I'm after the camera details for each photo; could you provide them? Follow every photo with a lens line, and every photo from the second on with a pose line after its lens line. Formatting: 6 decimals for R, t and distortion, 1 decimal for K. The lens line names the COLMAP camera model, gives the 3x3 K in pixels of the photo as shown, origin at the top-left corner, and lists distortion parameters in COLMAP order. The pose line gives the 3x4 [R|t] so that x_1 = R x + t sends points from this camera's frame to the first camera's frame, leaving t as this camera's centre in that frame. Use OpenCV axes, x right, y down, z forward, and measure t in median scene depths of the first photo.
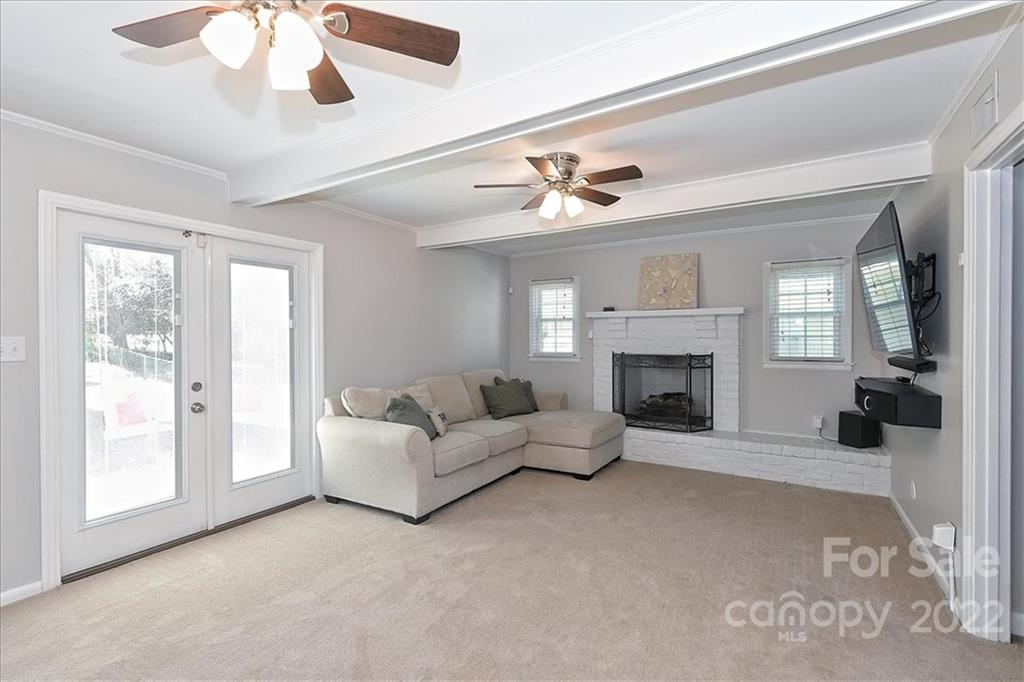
lens RADIAL K [[471.5, 0, 496.6], [0, 471.5, 337.2], [0, 0, 1]] dist [0.046347, -0.000081]
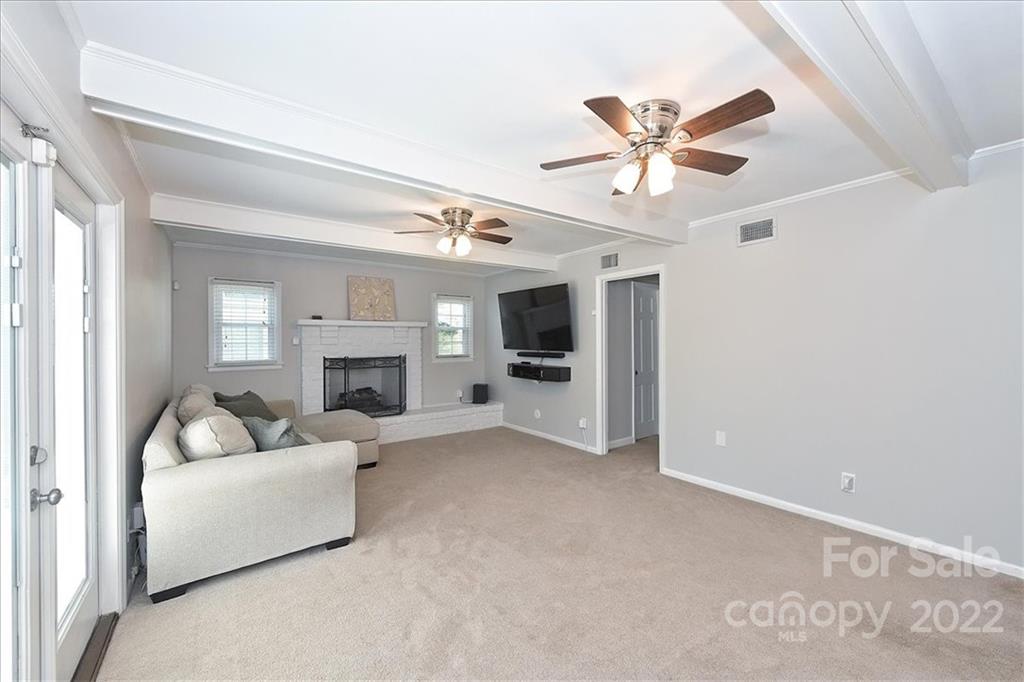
lens RADIAL K [[408.6, 0, 514.8], [0, 408.6, 340.8], [0, 0, 1]] dist [-0.000886, -0.000112]
pose [[0.369177, 0.002113, 0.929357, -0.527888], [0.006820, 0.999964, -0.004983, 0.002024], [-0.929334, 0.008178, 0.369149, 0.268861]]
